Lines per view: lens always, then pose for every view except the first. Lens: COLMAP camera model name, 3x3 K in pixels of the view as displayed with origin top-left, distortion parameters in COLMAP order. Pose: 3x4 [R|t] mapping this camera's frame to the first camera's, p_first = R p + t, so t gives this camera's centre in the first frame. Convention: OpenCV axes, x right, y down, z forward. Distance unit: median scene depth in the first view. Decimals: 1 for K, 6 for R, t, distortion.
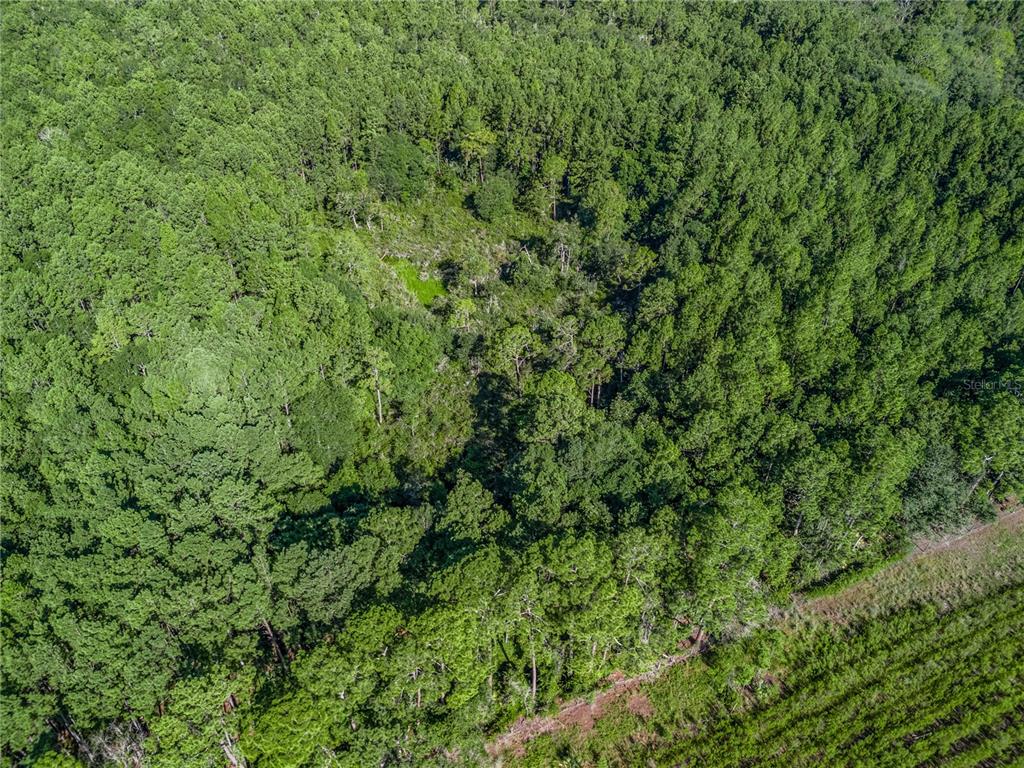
lens RADIAL K [[785.9, 0, 516.4], [0, 785.9, 388.4], [0, 0, 1]] dist [0.006097, 0.000938]
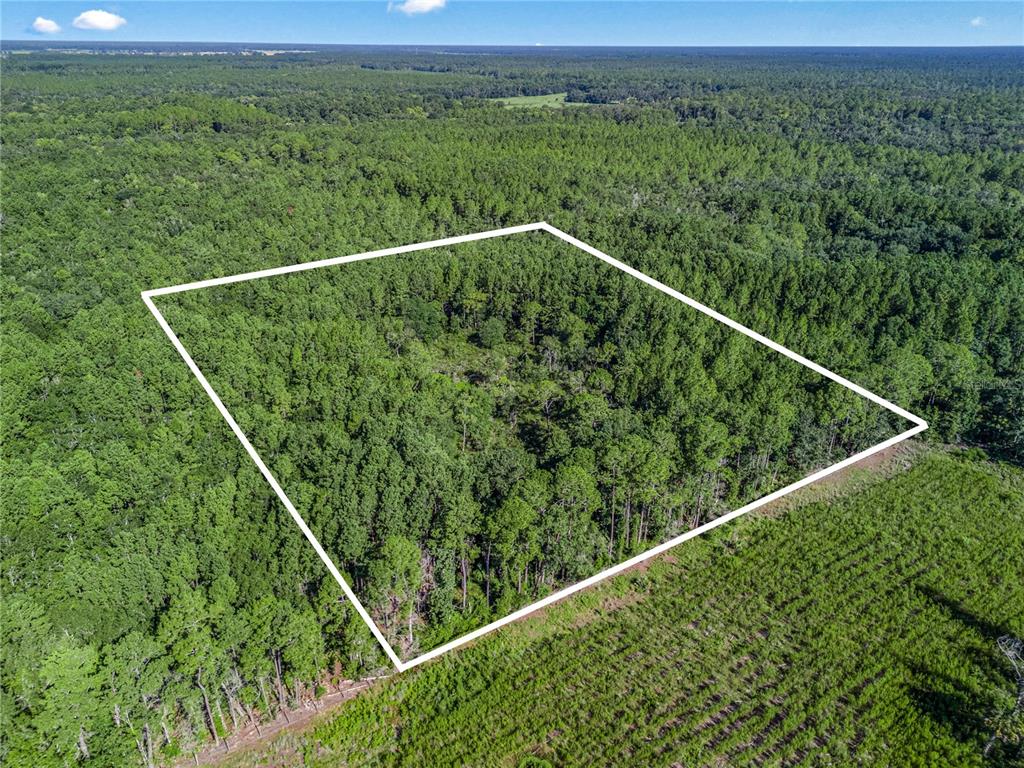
lens RADIAL K [[785.9, 0, 508.5], [0, 785.9, 381.7], [0, 0, 1]] dist [0.006097, 0.000938]
pose [[0.987165, -0.065906, 0.145473, -0.220679], [0.105039, 0.954078, -0.280540, 0.260055], [-0.120304, 0.292219, 0.948754, -0.360719]]
